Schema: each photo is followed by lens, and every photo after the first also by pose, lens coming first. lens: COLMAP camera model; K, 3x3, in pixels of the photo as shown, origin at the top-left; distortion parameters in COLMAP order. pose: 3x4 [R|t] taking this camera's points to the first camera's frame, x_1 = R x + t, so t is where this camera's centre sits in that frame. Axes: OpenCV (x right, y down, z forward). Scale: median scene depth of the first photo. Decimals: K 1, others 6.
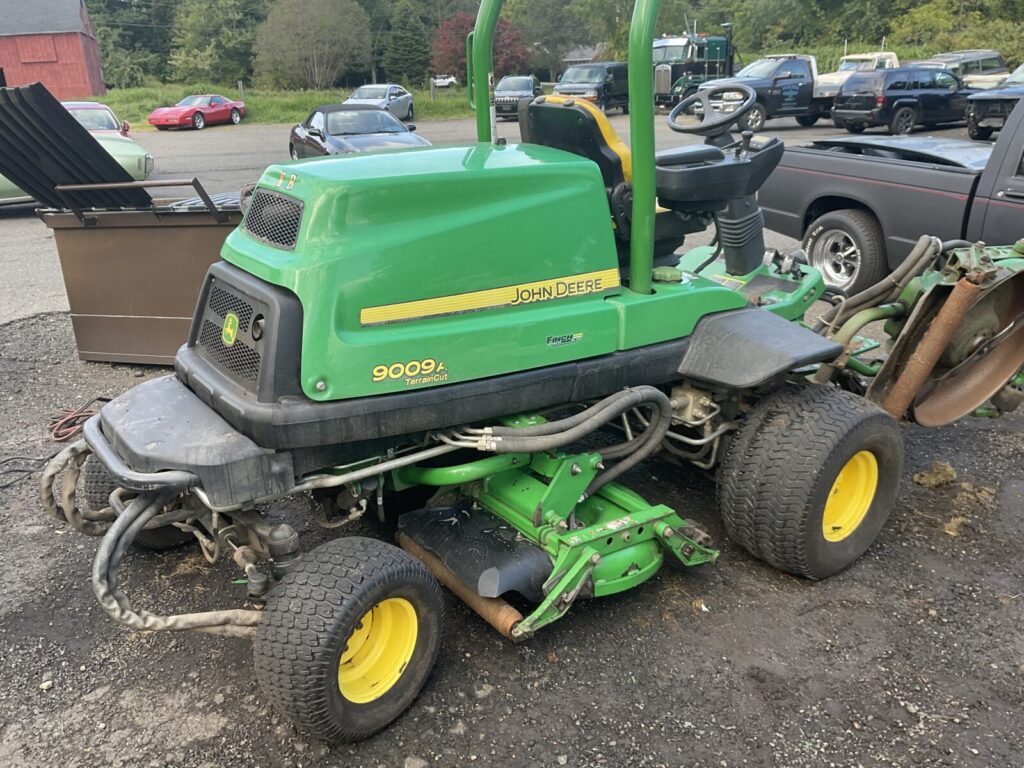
lens RADIAL K [[848.4, 0, 512.0], [0, 848.4, 384.0], [0, 0, 1]] dist [0.067130, -0.128045]
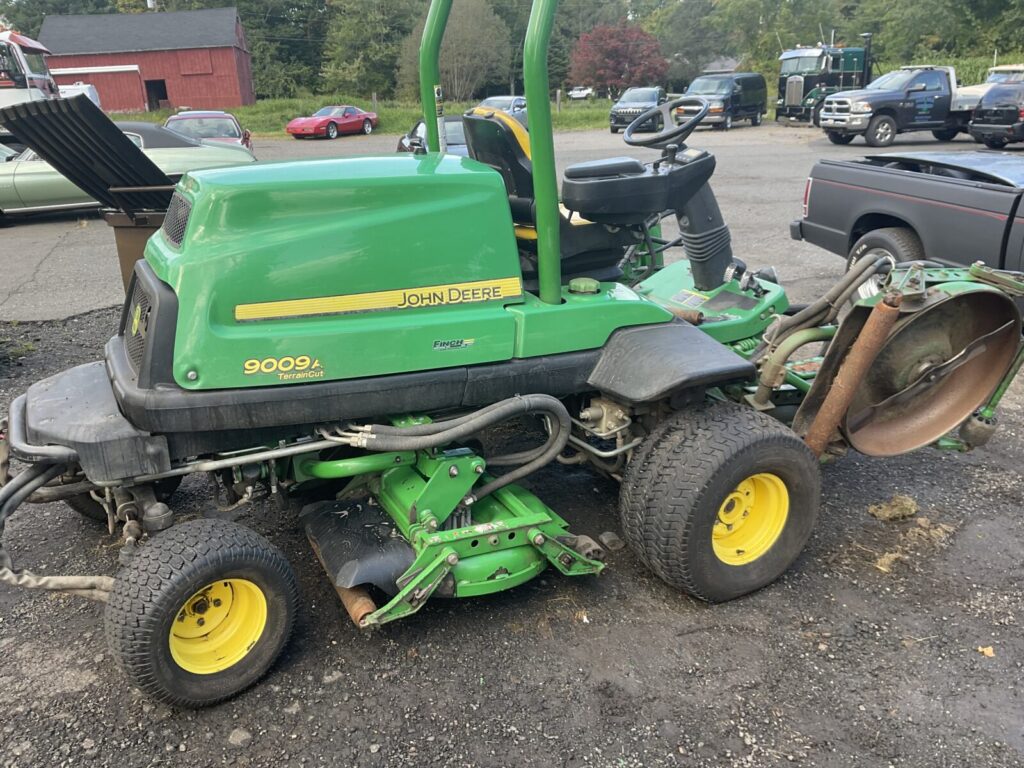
lens RADIAL K [[848.4, 0, 512.0], [0, 848.4, 384.0], [0, 0, 1]] dist [0.067130, -0.128045]
pose [[0.987418, 0.052172, -0.149280, 0.273306], [-0.053965, 0.998511, -0.007981, -0.000177], [0.148641, 0.015937, 0.988763, -0.002346]]
